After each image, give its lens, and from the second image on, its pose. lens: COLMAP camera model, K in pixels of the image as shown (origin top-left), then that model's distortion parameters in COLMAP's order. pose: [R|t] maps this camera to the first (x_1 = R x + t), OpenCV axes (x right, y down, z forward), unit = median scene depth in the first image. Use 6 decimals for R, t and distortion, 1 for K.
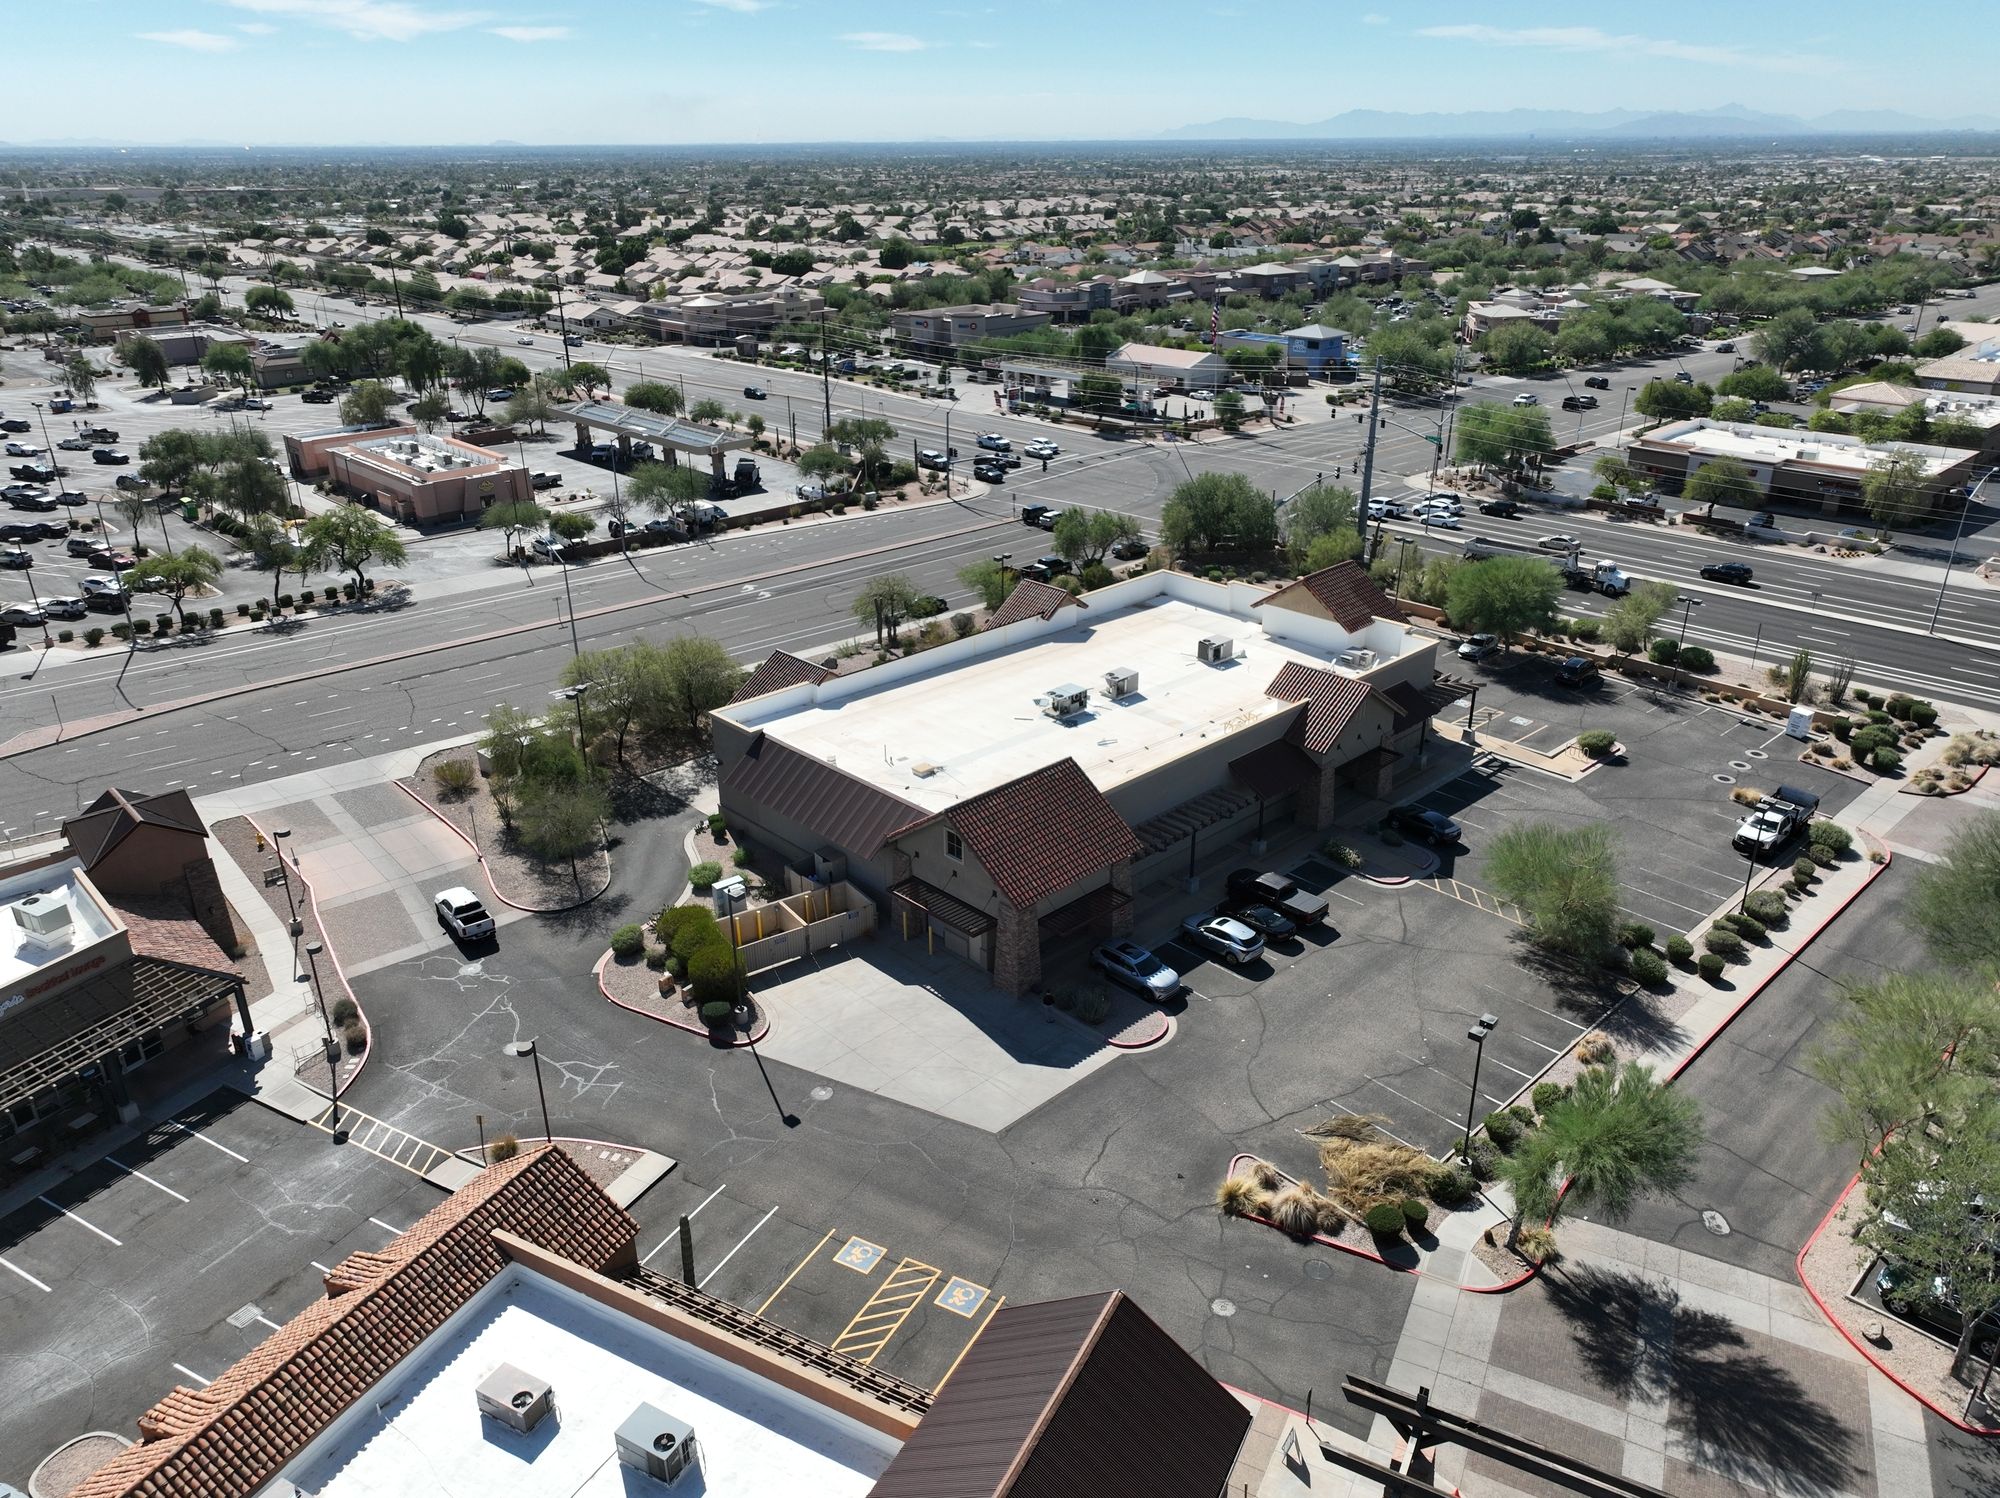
lens RADIAL K [[1412.5, 0, 1000.0], [0, 1412.5, 749.0], [0, 0, 1]] dist [0.006328, 0.010068]
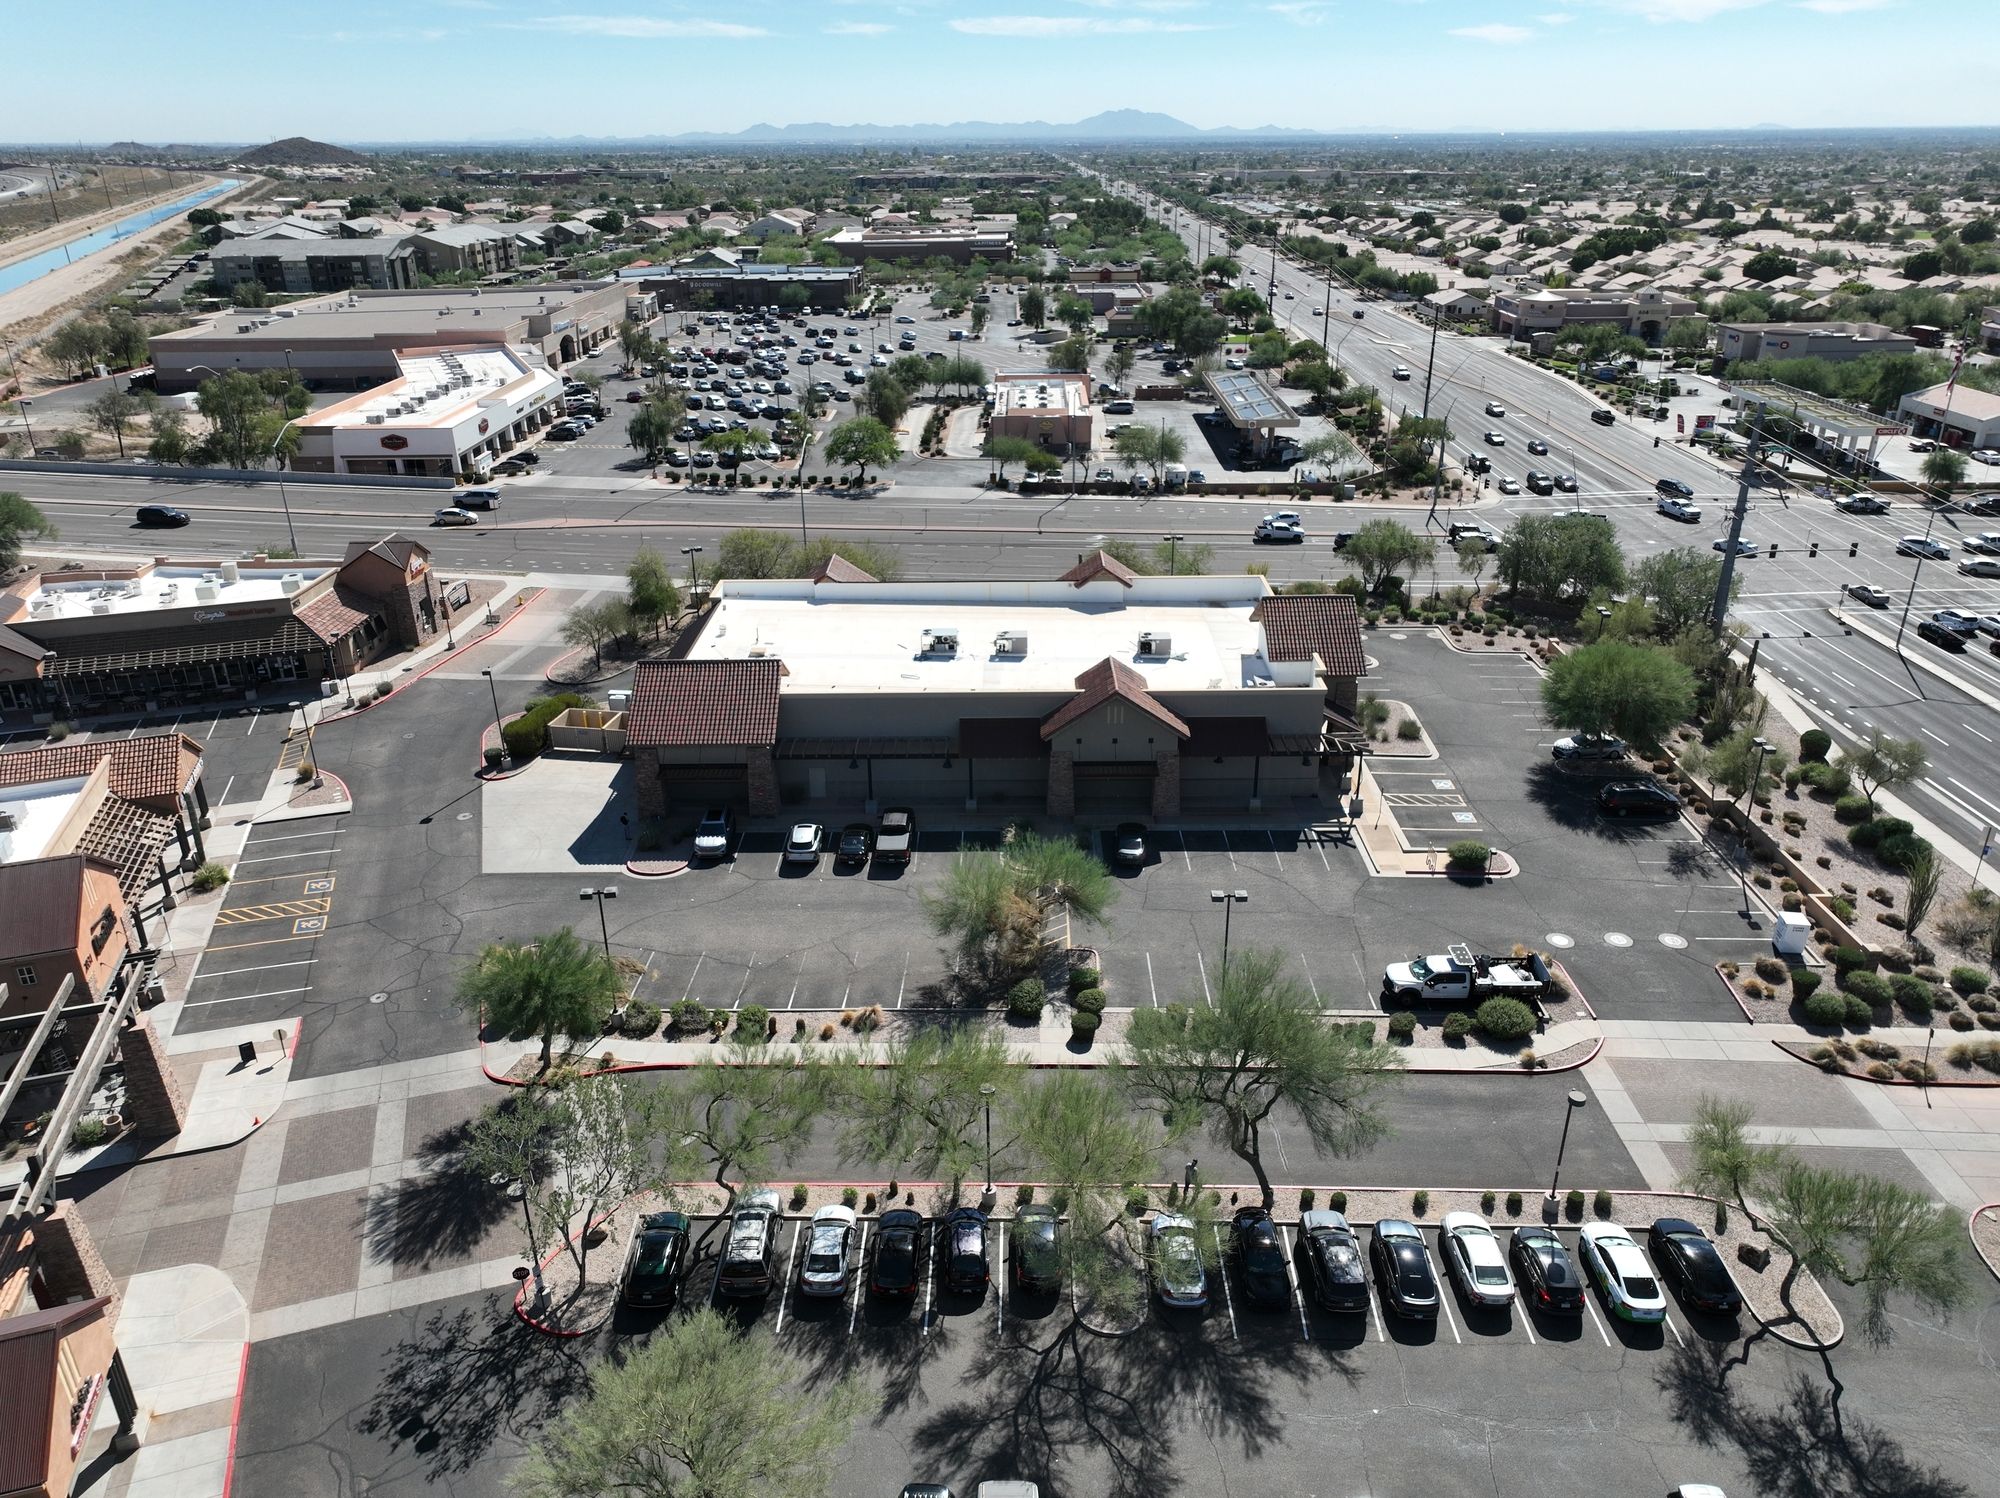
lens RADIAL K [[1410.1, 0, 1000.0], [0, 1410.1, 749.0], [0, 0, 1]] dist [0.009631, 0.005842]
pose [[0.716399, 0.281370, -0.638438, 0.849247], [-0.275402, 0.954810, 0.111768, -0.093752], [0.641035, 0.095756, 0.761515, 0.194528]]
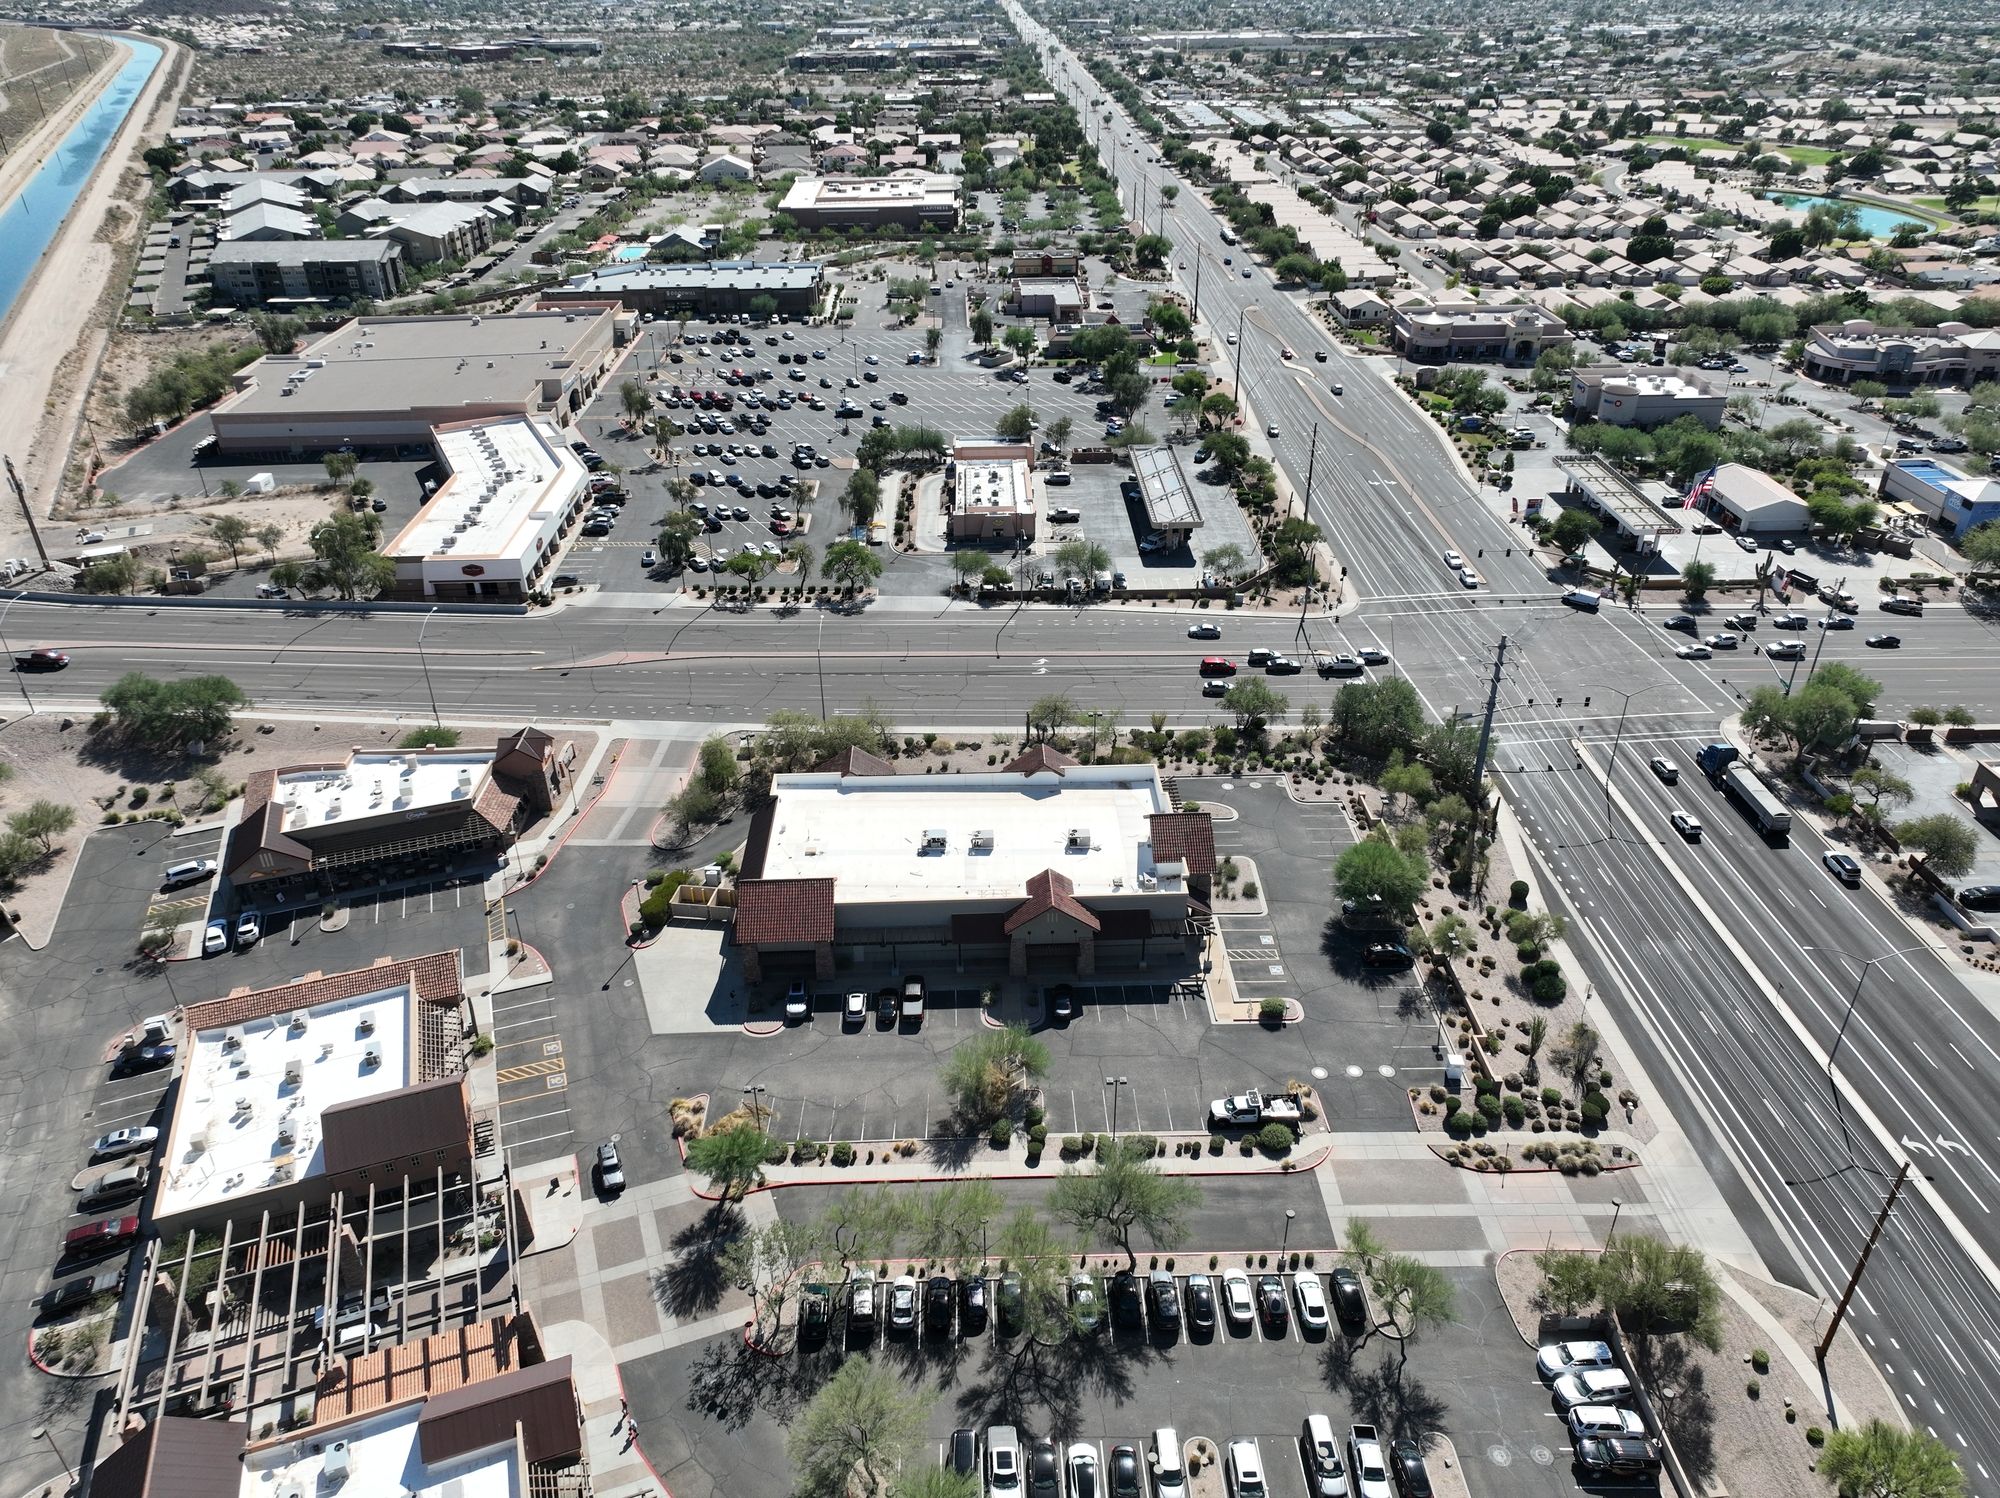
lens RADIAL K [[1410.1, 0, 1000.0], [0, 1410.1, 749.0], [0, 0, 1]] dist [0.009631, 0.005842]
pose [[0.743563, 0.335829, -0.578216, 1.060250], [-0.265050, 0.941923, 0.206227, -0.512805], [0.613892, -0.000087, 0.789390, -0.264258]]
